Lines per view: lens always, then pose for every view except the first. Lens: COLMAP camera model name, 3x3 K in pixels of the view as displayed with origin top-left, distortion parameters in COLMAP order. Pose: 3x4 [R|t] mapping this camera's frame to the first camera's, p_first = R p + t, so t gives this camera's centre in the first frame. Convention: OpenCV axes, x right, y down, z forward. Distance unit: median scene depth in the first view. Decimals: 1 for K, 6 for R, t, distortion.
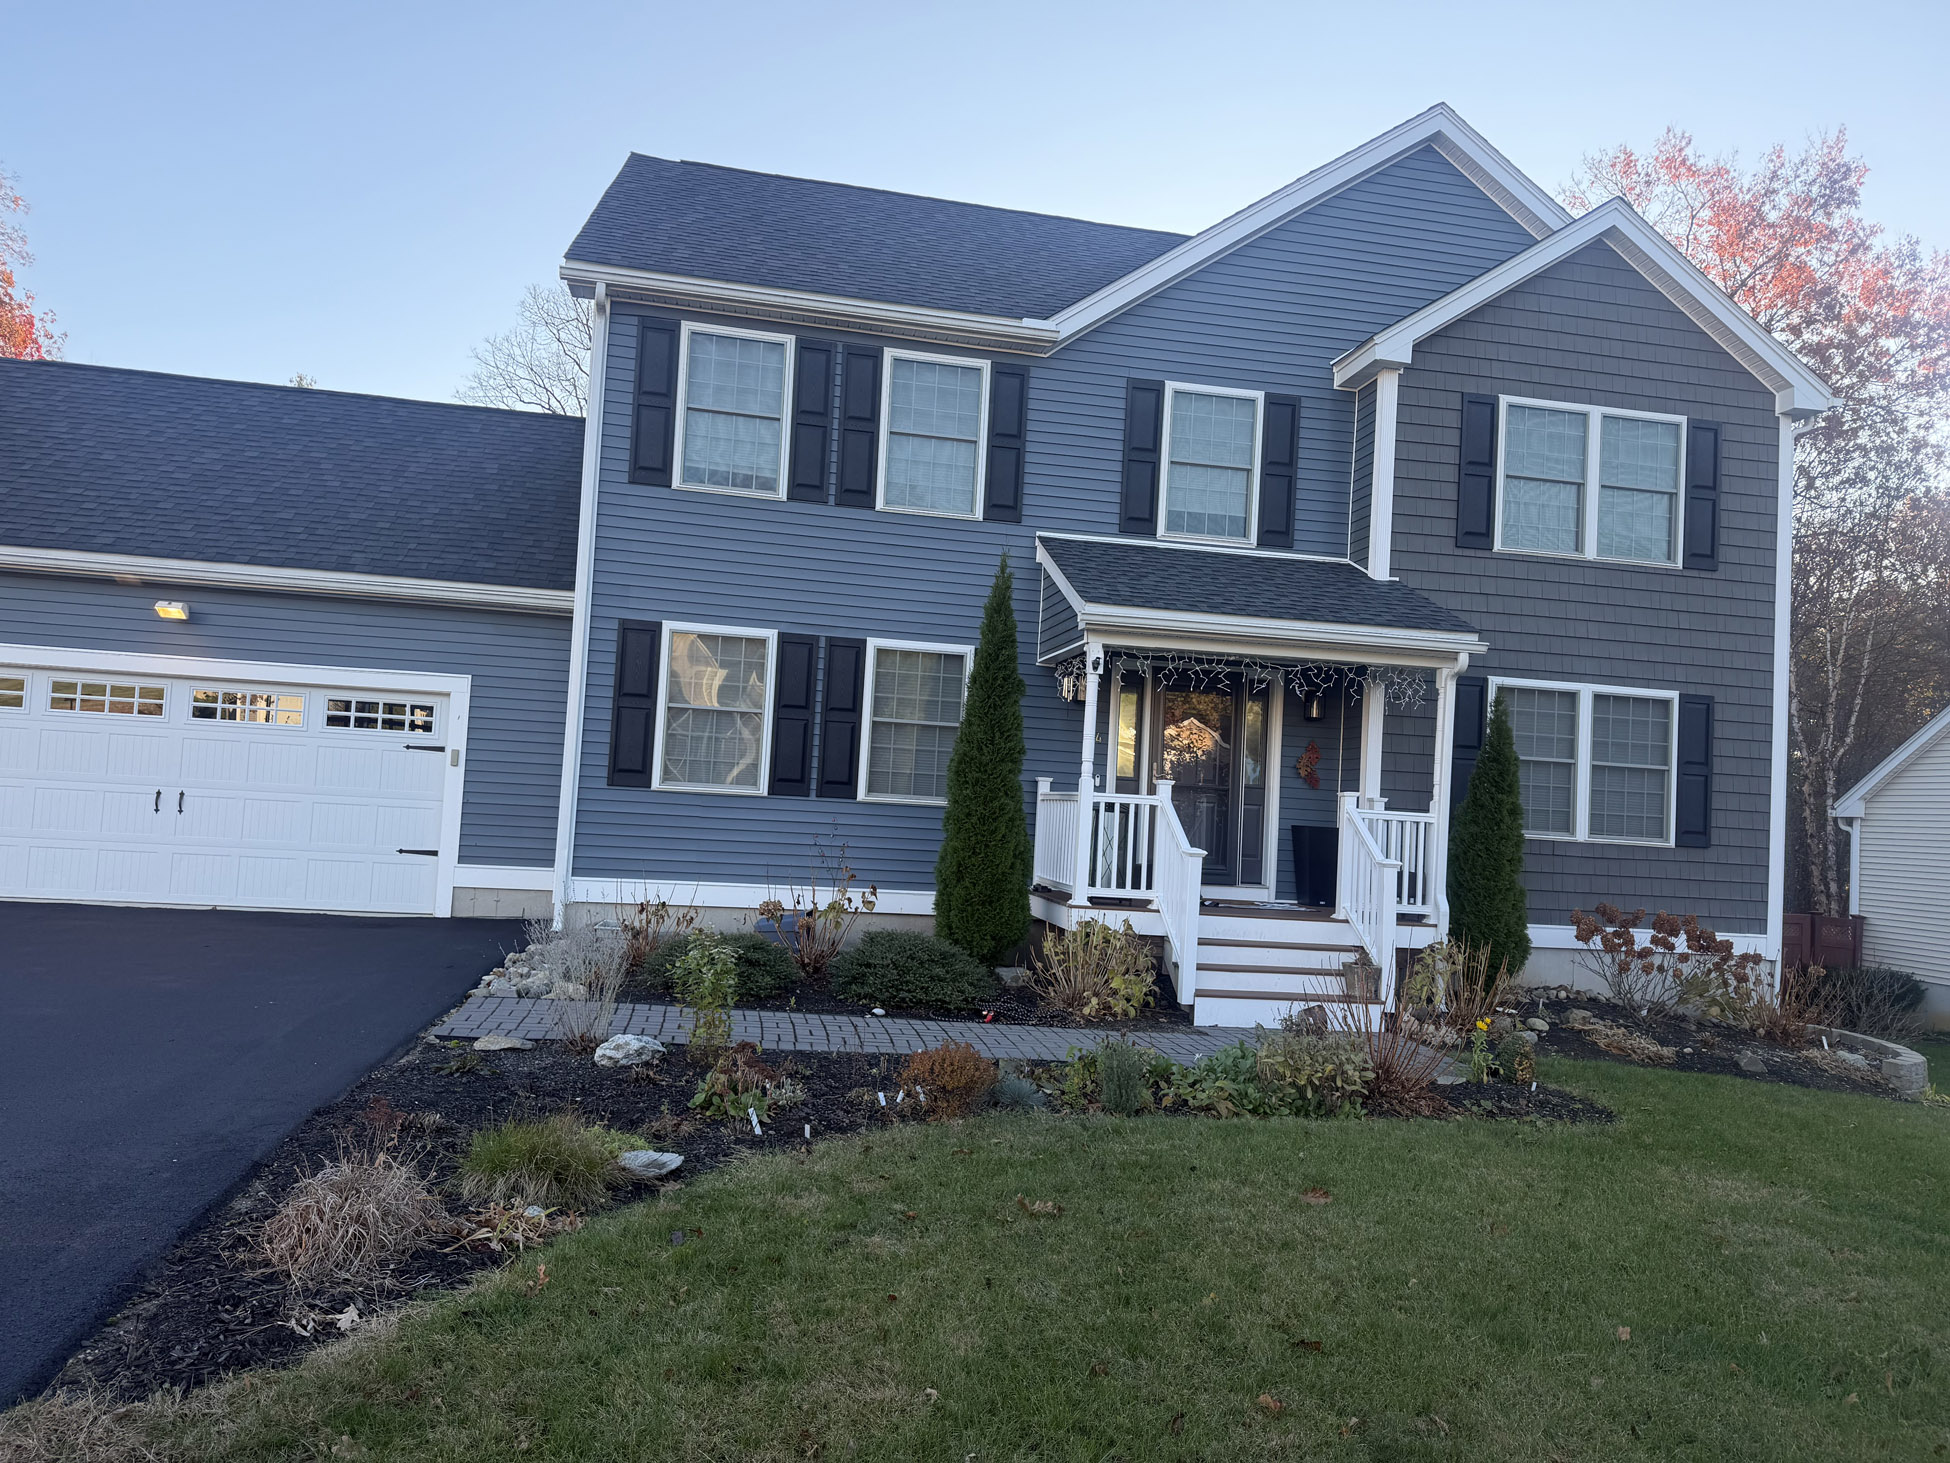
lens RADIAL K [[1369.6, 0, 983.6], [0, 1369.6, 737.3], [0, 0, 1]] dist [0.081477, -0.121357]
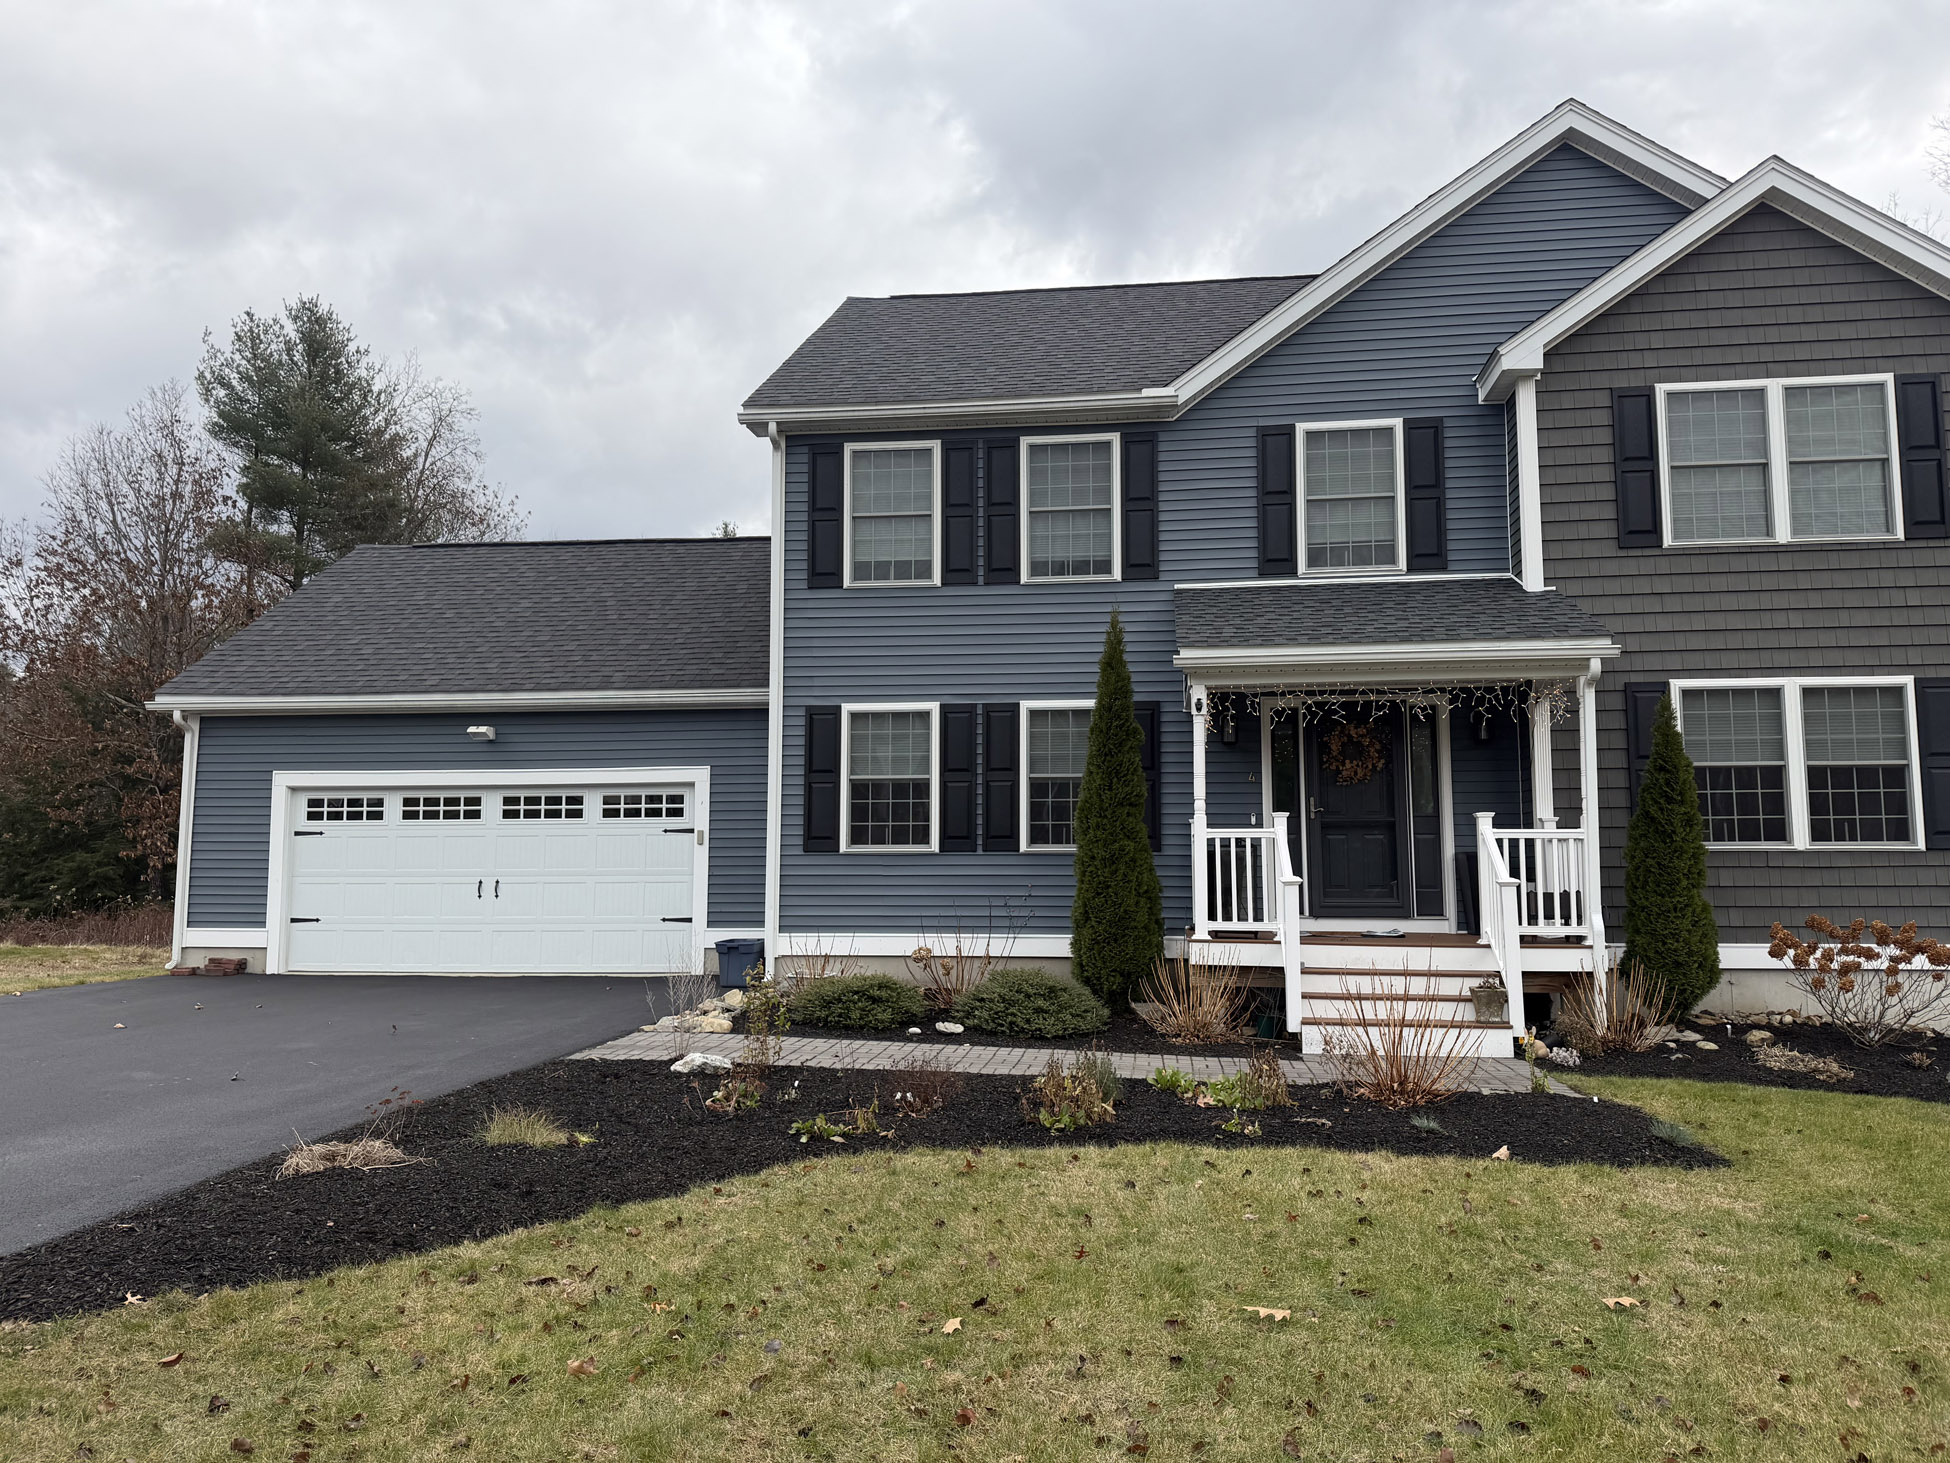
lens RADIAL K [[1369.6, 0, 983.6], [0, 1369.6, 737.3], [0, 0, 1]] dist [0.081477, -0.121357]
pose [[0.948169, -0.086701, -0.305710, 0.208069], [0.070622, 0.995493, -0.063292, 0.020932], [0.309820, 0.038421, 0.950019, -0.034862]]
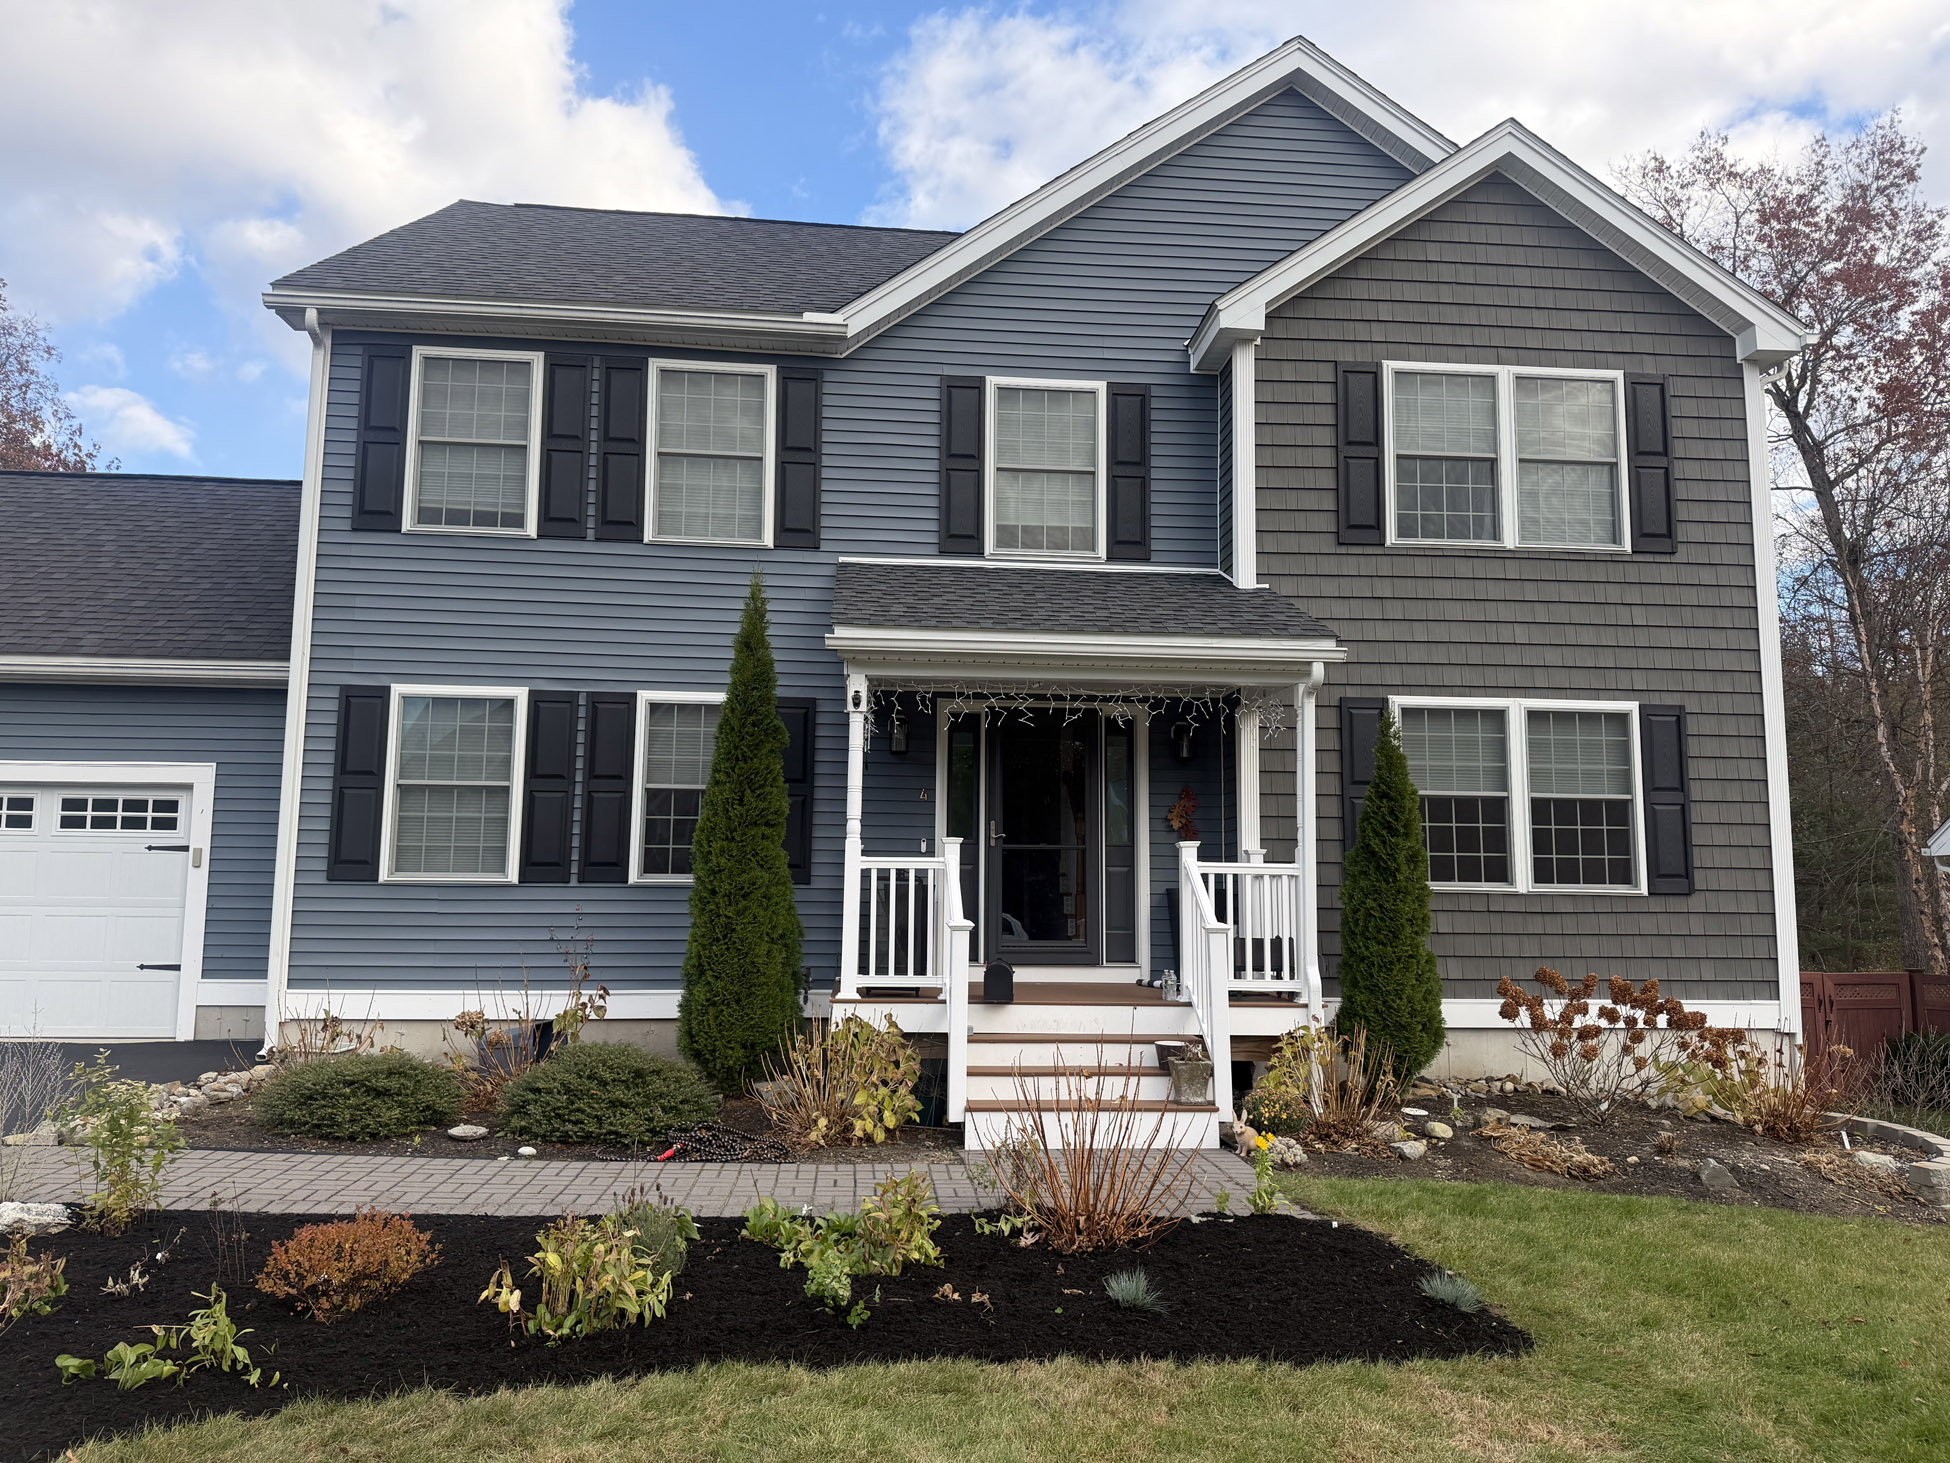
lens RADIAL K [[1369.6, 0, 983.6], [0, 1369.6, 737.3], [0, 0, 1]] dist [0.081477, -0.121357]
pose [[0.994675, -0.056387, -0.086265, 0.194167], [0.050558, 0.996381, -0.068323, 0.024065], [0.089806, 0.063598, 0.993927, 0.165057]]
